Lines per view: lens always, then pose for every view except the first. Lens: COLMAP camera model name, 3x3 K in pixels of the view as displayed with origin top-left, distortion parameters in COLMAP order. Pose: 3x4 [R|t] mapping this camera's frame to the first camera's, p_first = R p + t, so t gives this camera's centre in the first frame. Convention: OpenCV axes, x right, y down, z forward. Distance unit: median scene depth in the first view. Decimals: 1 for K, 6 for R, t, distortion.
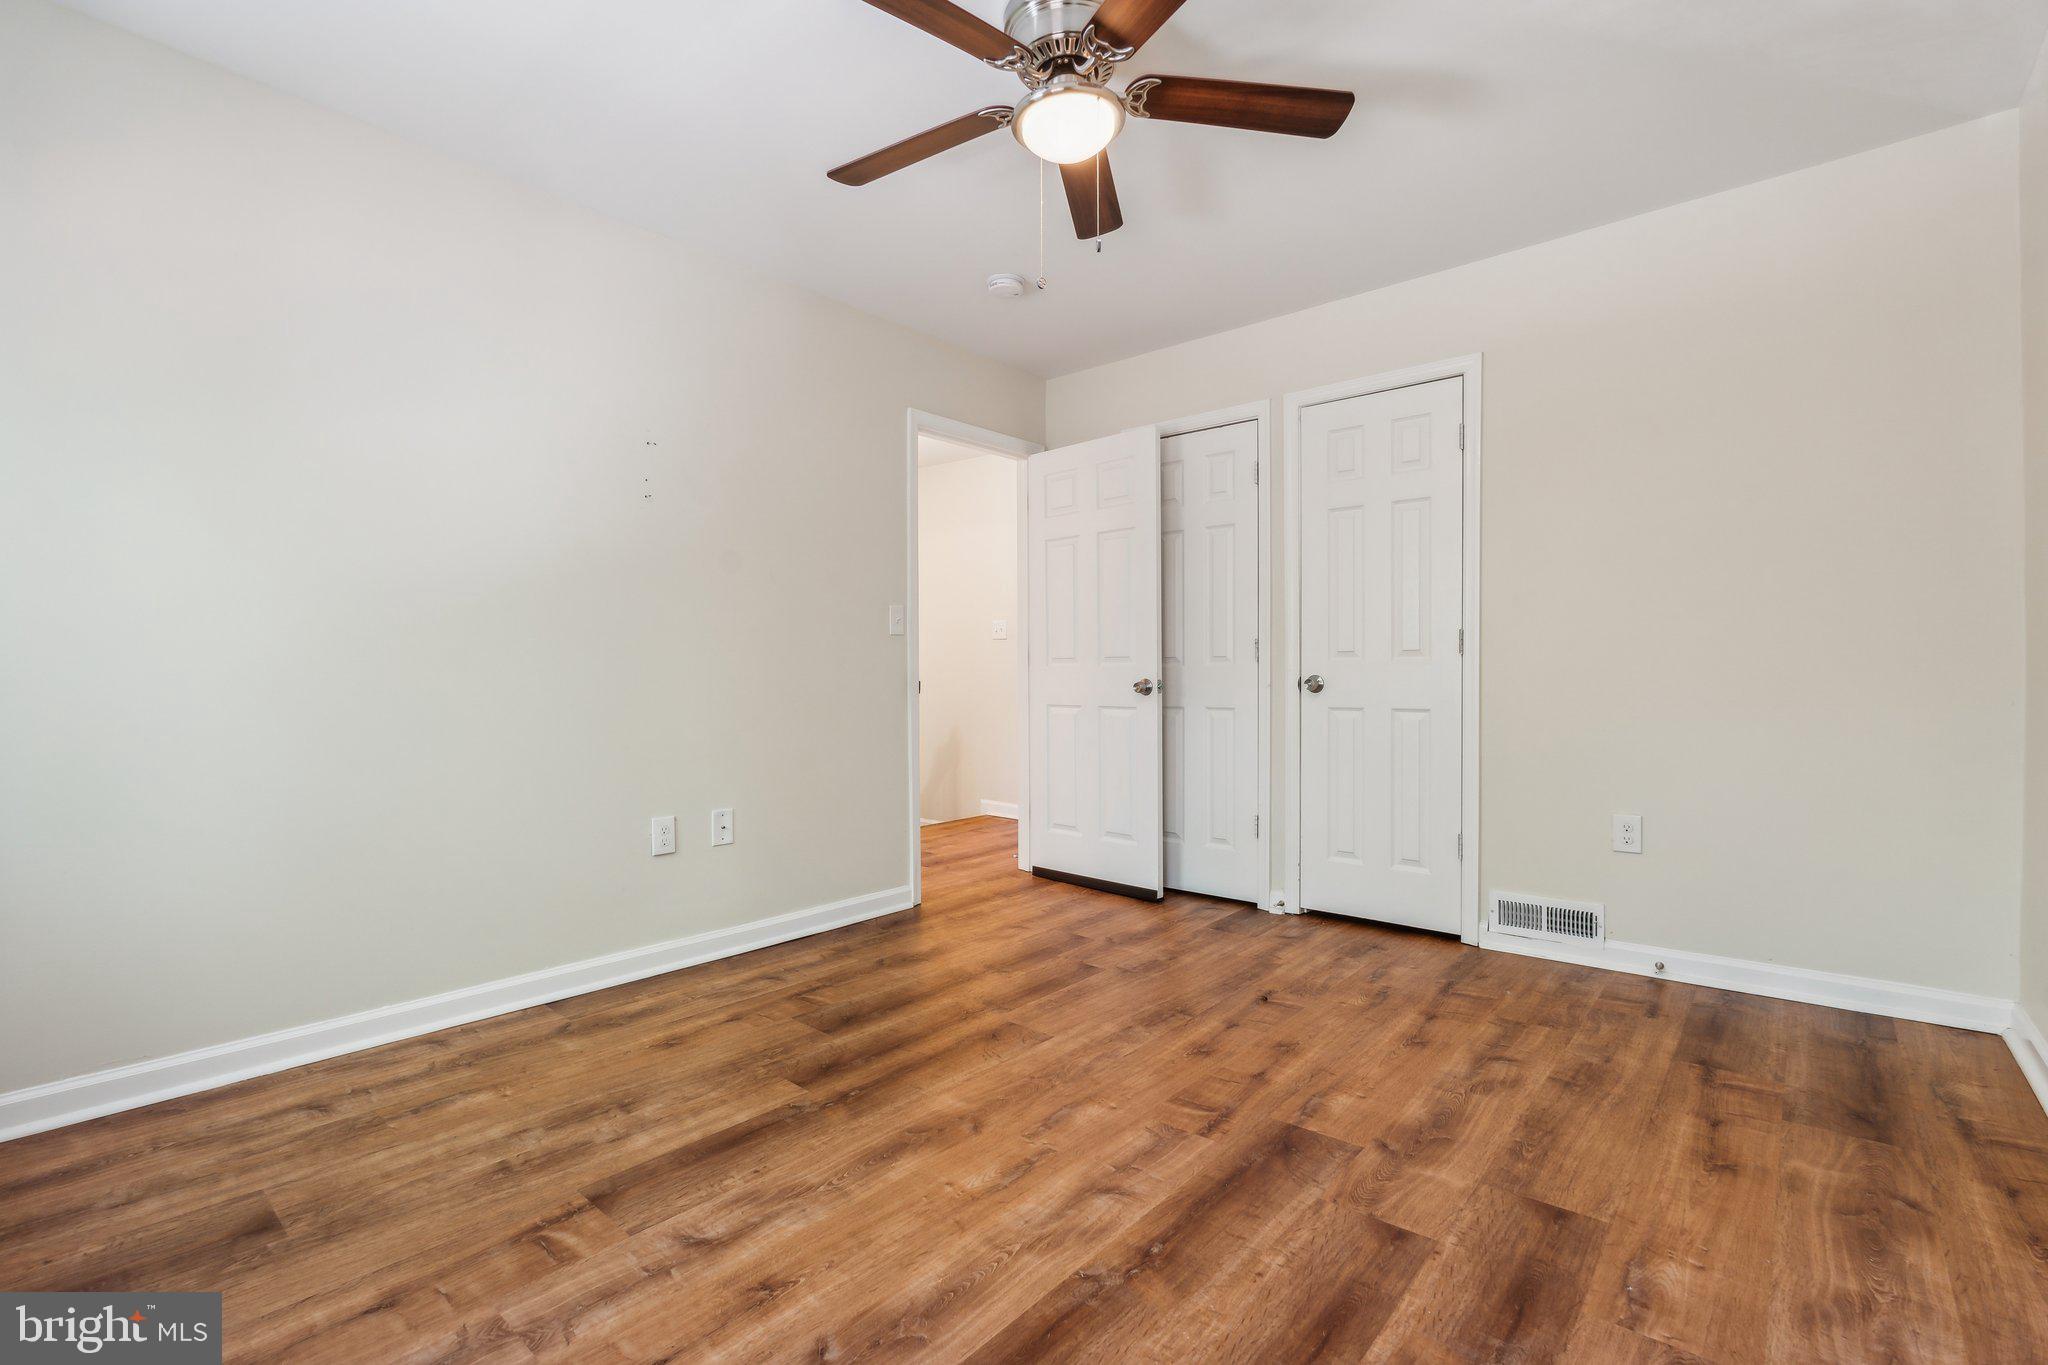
lens RADIAL K [[932.3, 0, 1030.1], [0, 932.3, 680.3], [0, 0, 1]] dist [-0.007811, 0.001038]
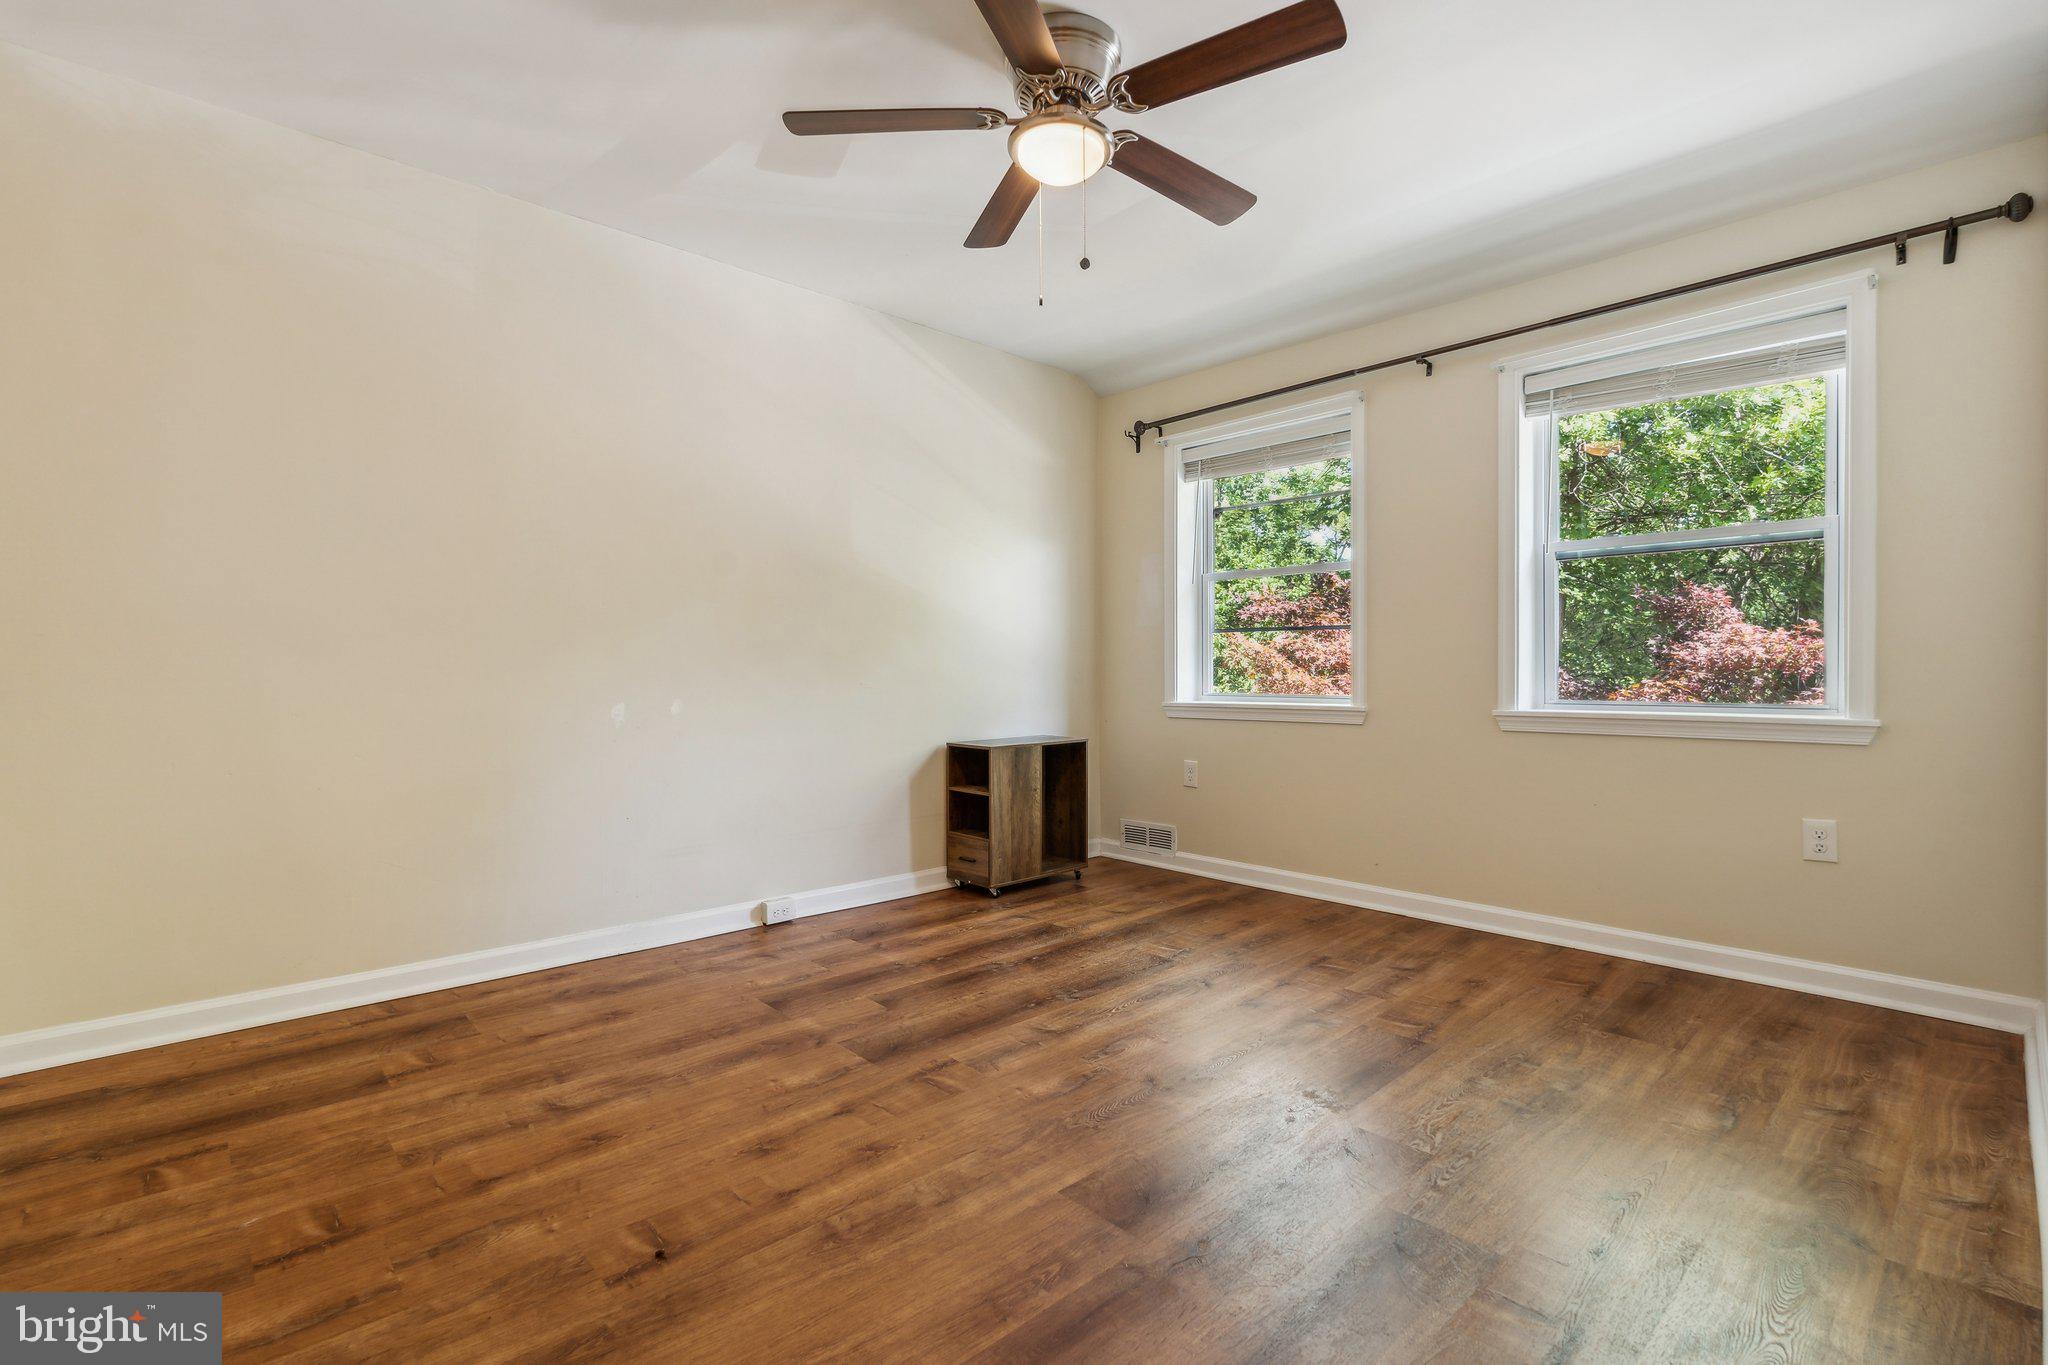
lens RADIAL K [[932.3, 0, 1020.7], [0, 932.3, 676.2], [0, 0, 1]] dist [-0.007811, 0.001038]
pose [[-0.993216, 0.001807, 0.116269, -0.032252], [0.003294, 0.999915, 0.012597, -0.007796], [-0.116237, 0.012894, -0.993138, 2.009764]]
